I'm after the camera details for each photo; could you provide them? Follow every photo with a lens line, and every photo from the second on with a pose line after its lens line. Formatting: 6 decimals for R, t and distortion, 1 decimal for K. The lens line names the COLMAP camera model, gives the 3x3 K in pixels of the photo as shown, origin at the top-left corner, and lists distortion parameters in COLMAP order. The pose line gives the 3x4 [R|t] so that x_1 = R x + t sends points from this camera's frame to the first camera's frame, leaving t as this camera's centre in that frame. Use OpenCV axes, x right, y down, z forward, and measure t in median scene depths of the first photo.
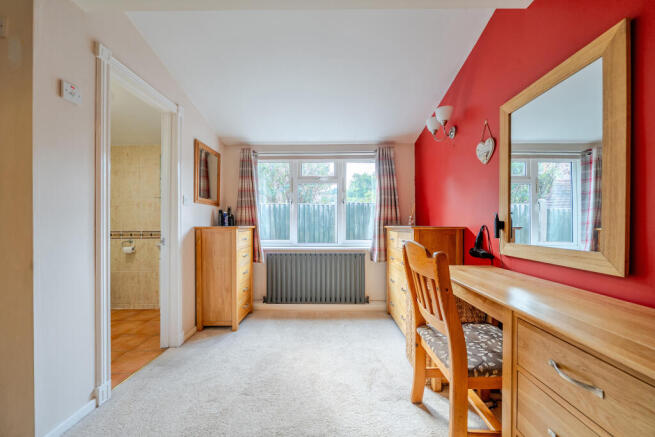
lens RADIAL K [[241.6, 0, 326.6], [0, 241.6, 226.1], [0, 0, 1]] dist [0.000136, 0.000002]
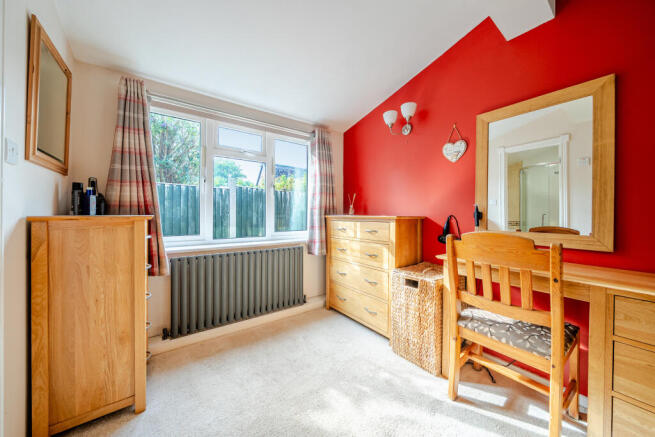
lens RADIAL K [[235.6, 0, 325.8], [0, 235.6, 215.4], [0, 0, 1]] dist [-0.000497, -0.000022]
pose [[0.799377, 0.002990, 0.600823, -0.303572], [-0.003661, 0.999993, -0.000106, -0.000850], [-0.600819, -0.002115, 0.799382, 0.280667]]
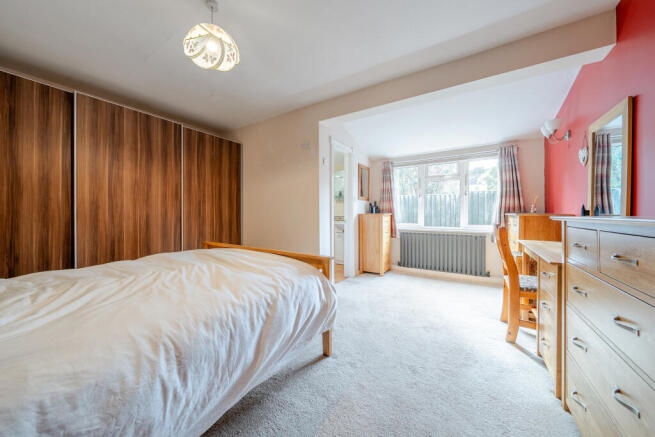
lens RADIAL K [[243.3, 0, 299.8], [0, 243.3, 214.8], [0, 0, 1]] dist [-0.000054, 0.000015]
pose [[0.825577, 0.003860, -0.564277, 0.079814], [-0.000313, 0.999980, 0.006382, -0.001226], [0.564290, -0.005092, 0.825561, -0.569465]]
